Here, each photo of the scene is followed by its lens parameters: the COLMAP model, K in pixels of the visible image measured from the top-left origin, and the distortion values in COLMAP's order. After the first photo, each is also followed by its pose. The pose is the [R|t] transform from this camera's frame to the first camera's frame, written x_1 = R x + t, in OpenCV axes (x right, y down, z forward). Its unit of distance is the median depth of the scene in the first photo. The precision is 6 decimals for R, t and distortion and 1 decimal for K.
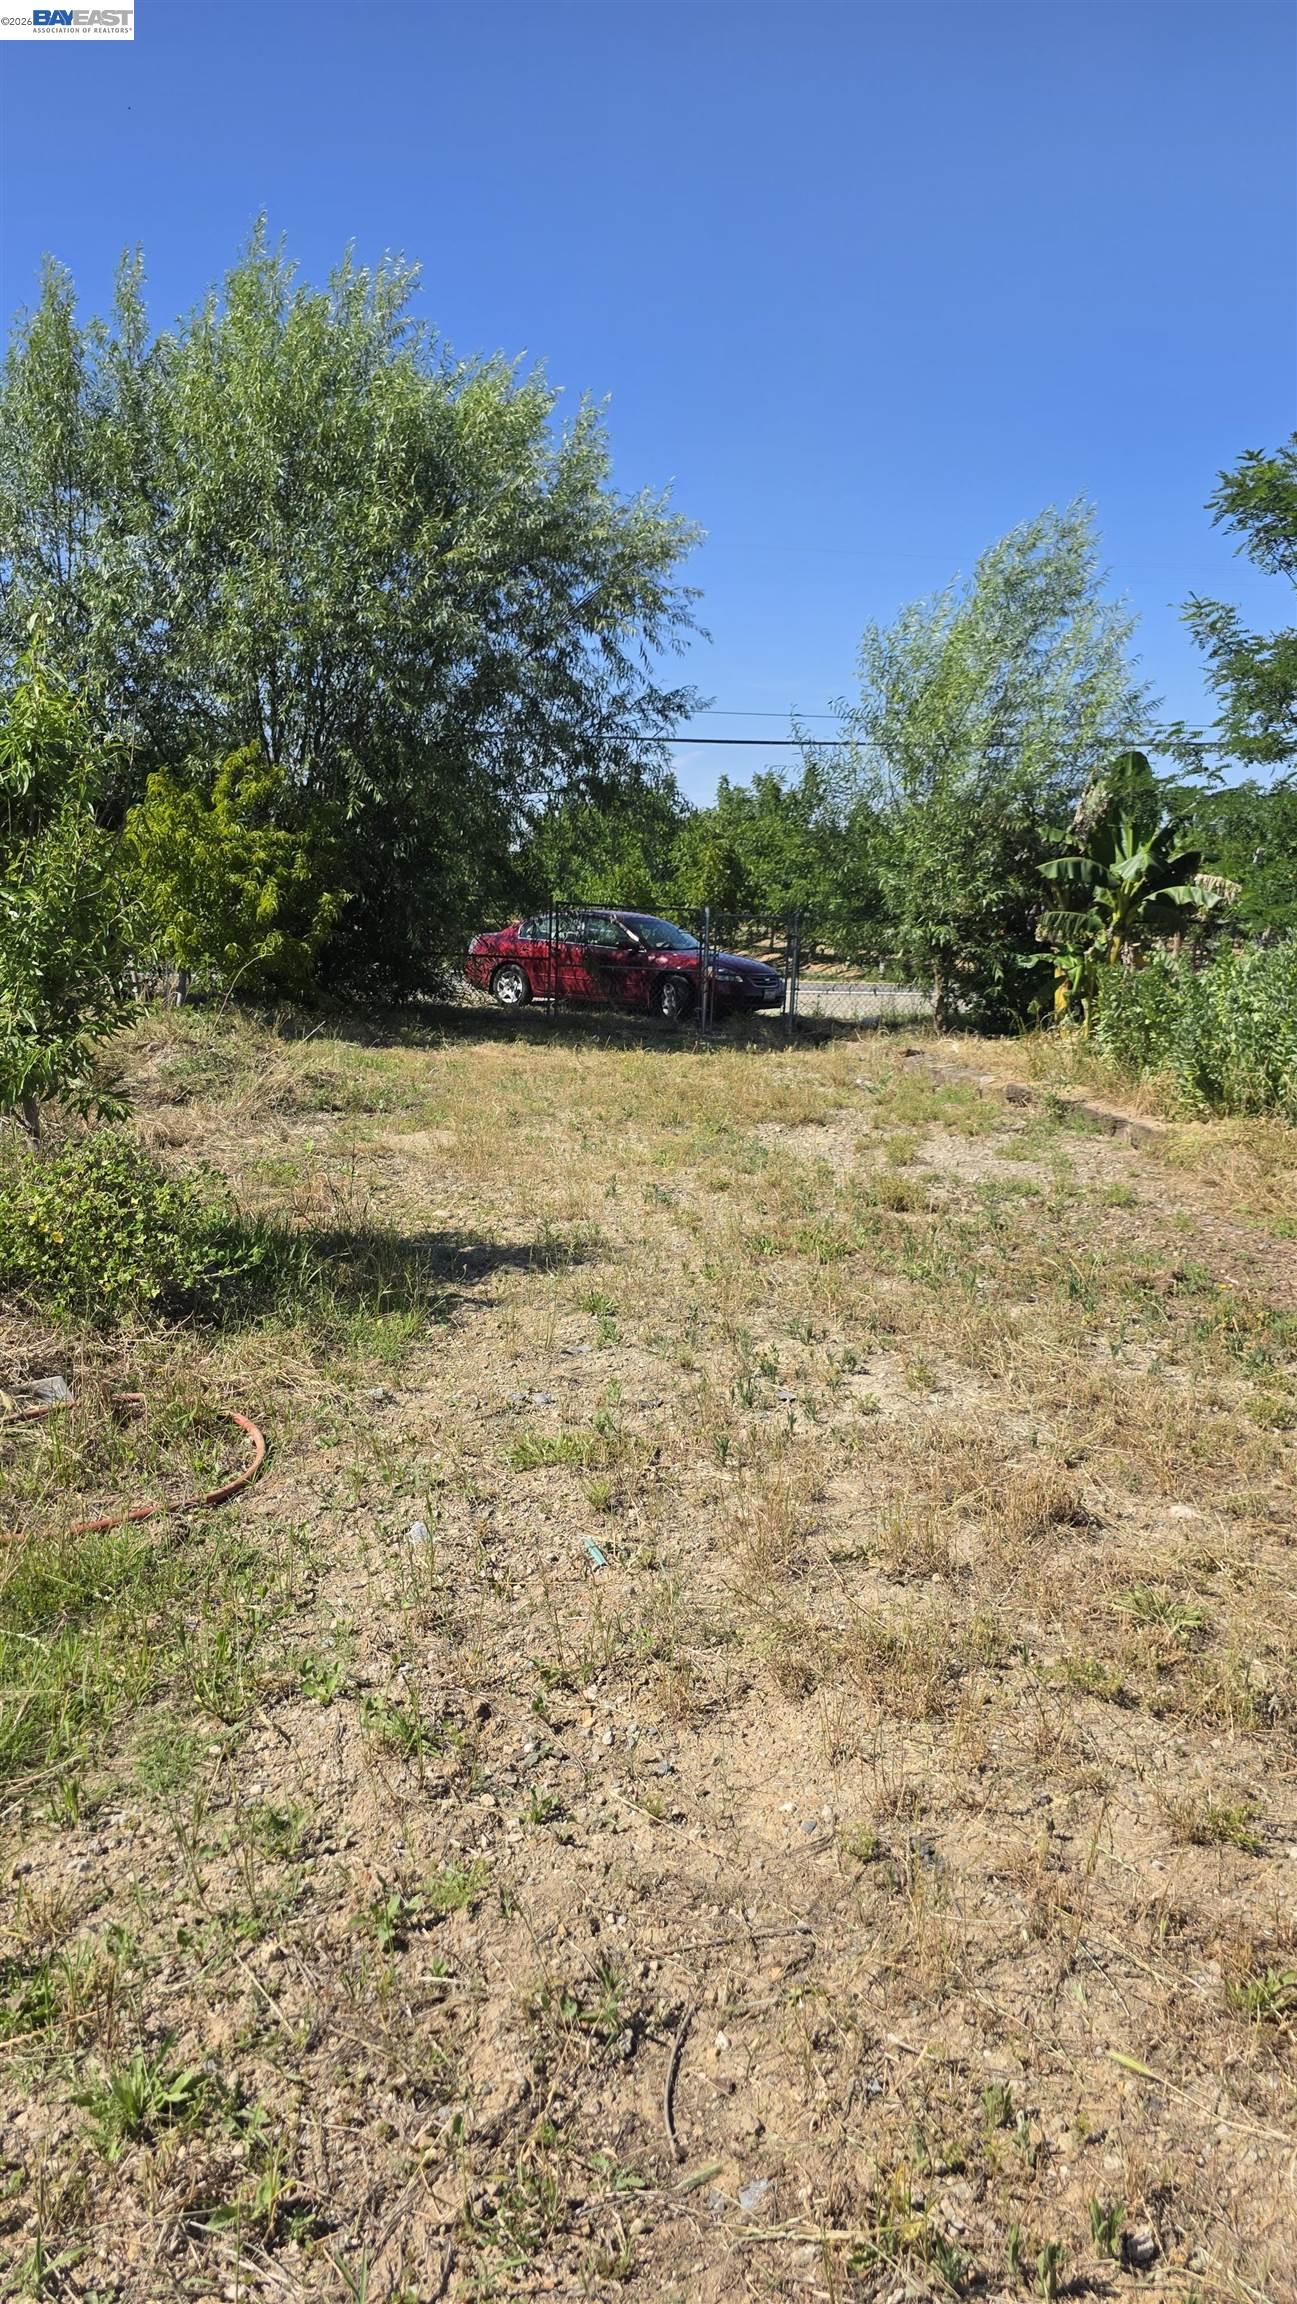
lens RADIAL K [[1603.7, 0, 648.5], [0, 1603.7, 1152.0], [0, 0, 1]] dist [0.104457, -0.070254]
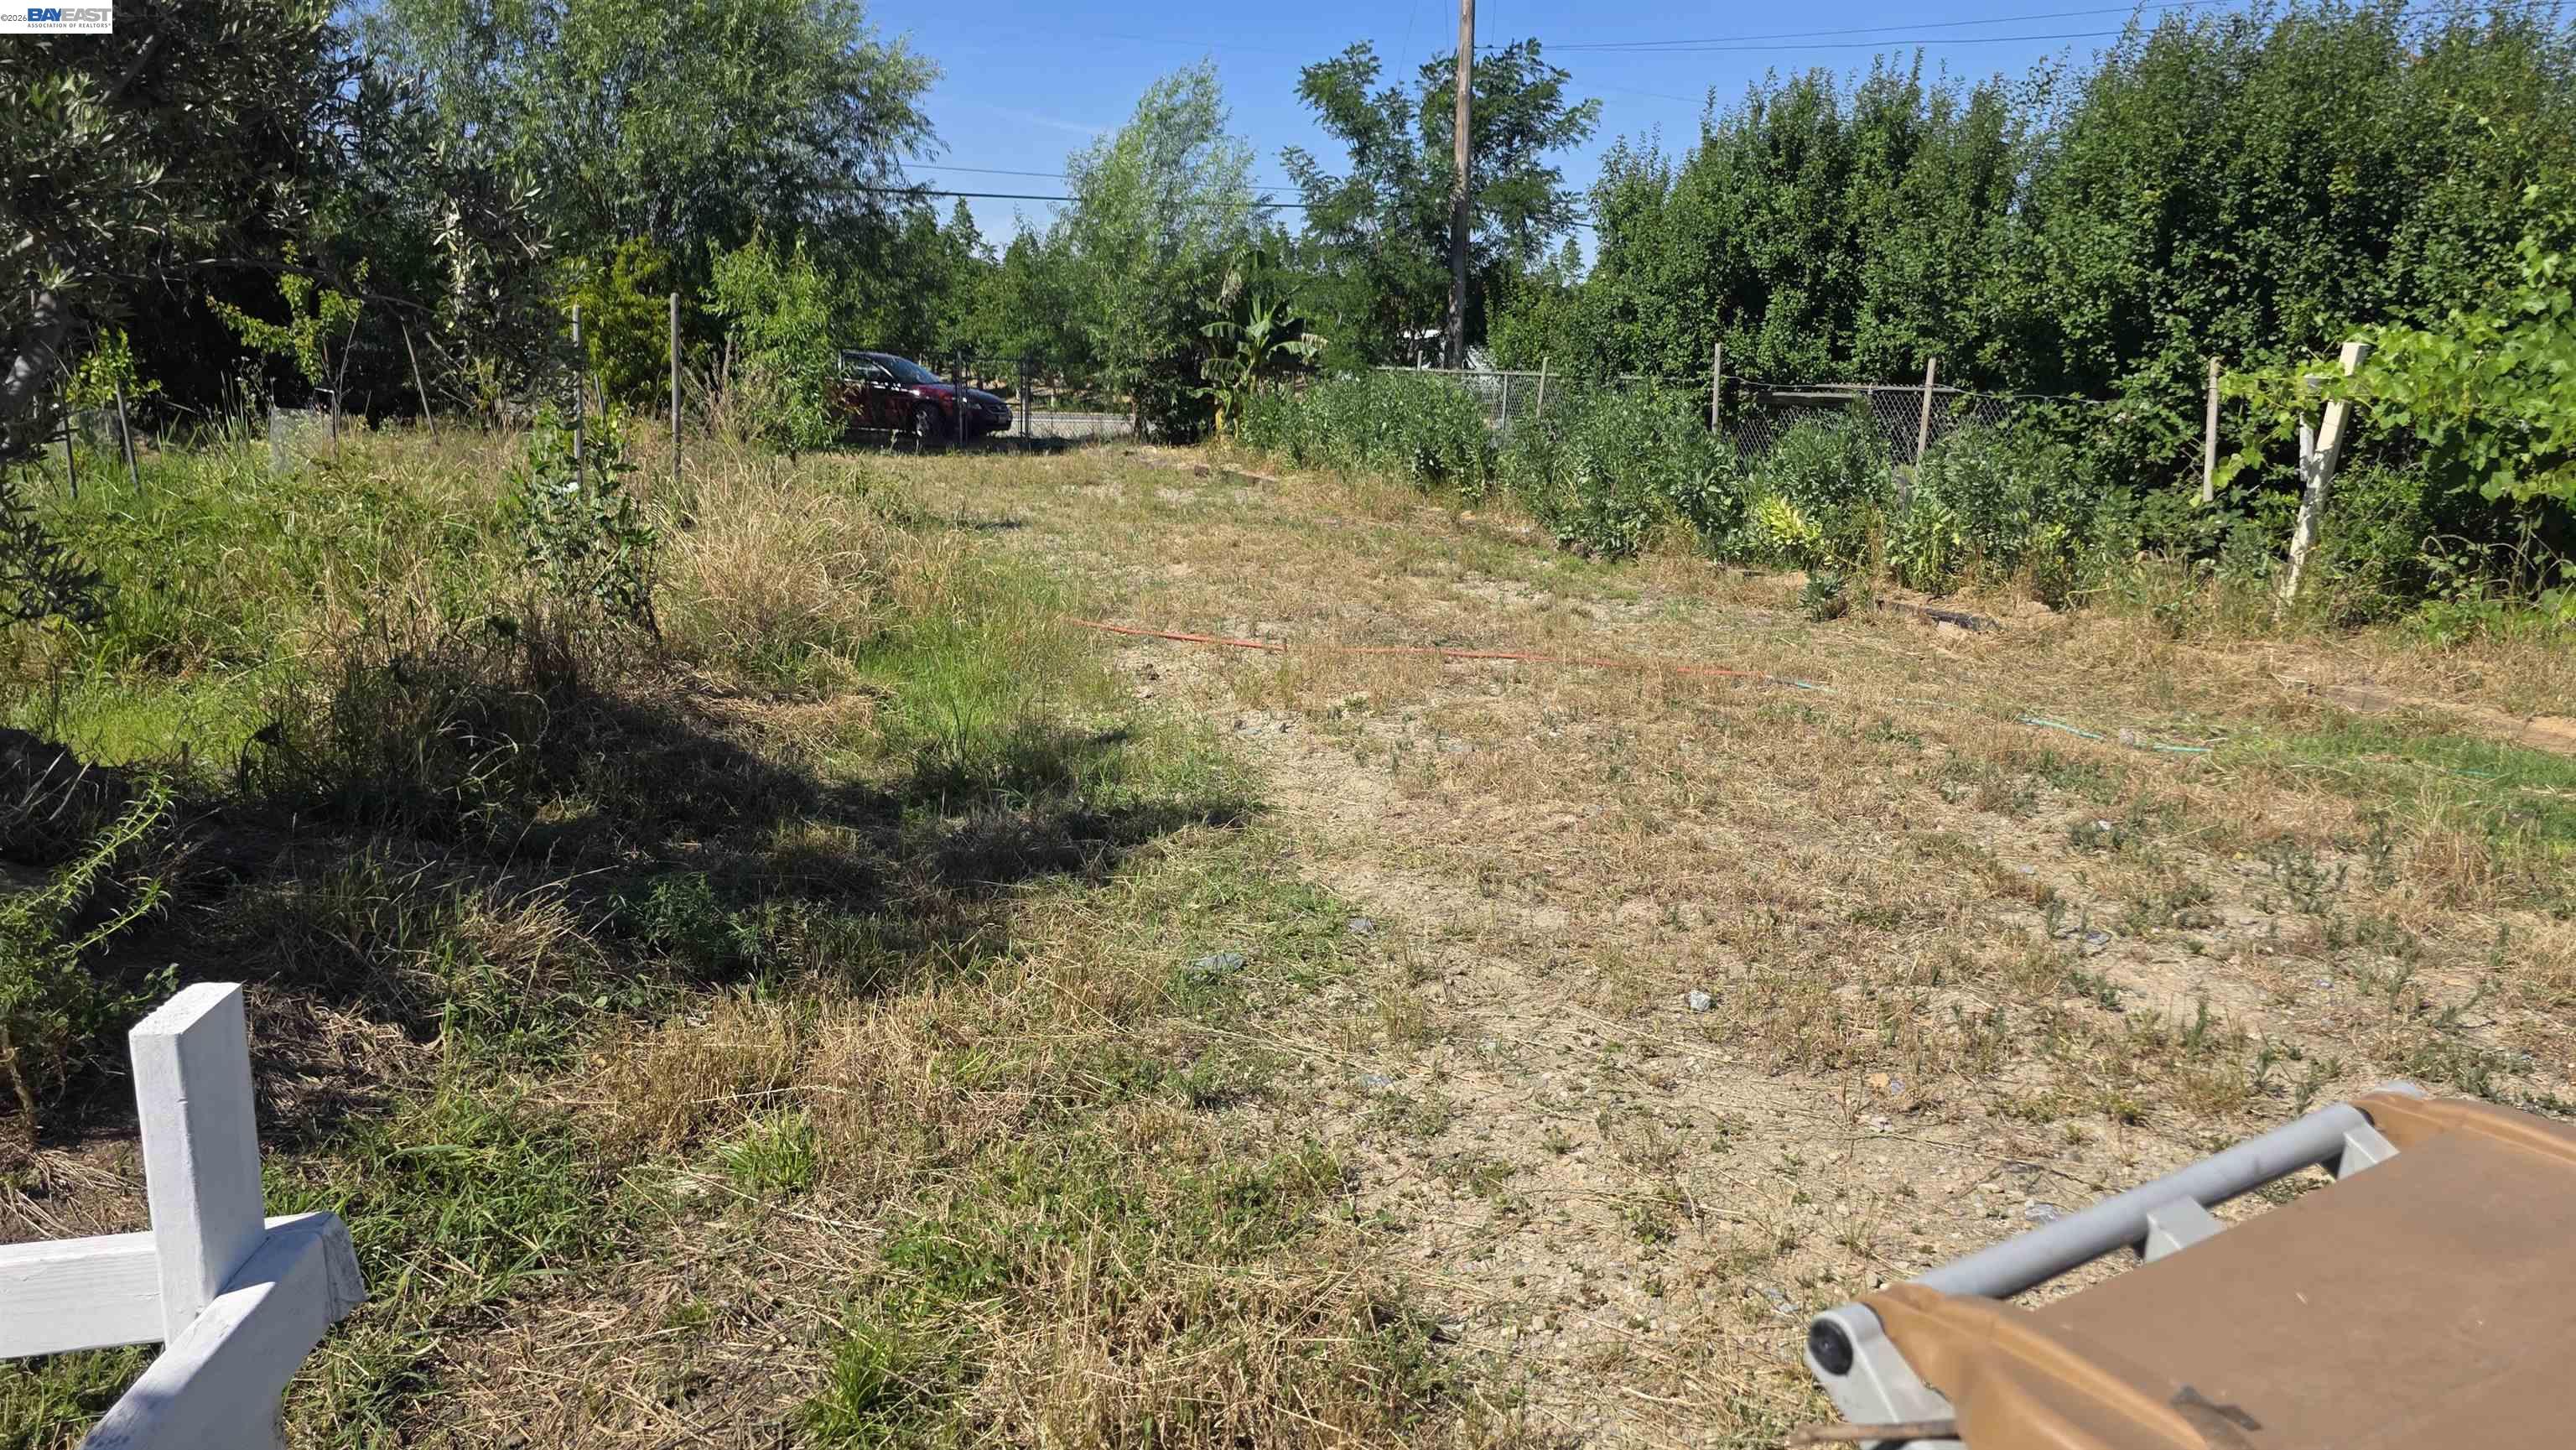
lens RADIAL K [[1793.1, 0, 1288.0], [0, 1793.1, 725.0], [0, 0, 1]] dist [0.104457, -0.070254]
pose [[0.957417, -0.061118, 0.282167, -0.160493], [0.043555, 0.996727, 0.068104, 0.072621], [-0.285406, -0.052914, 0.956945, -0.586280]]
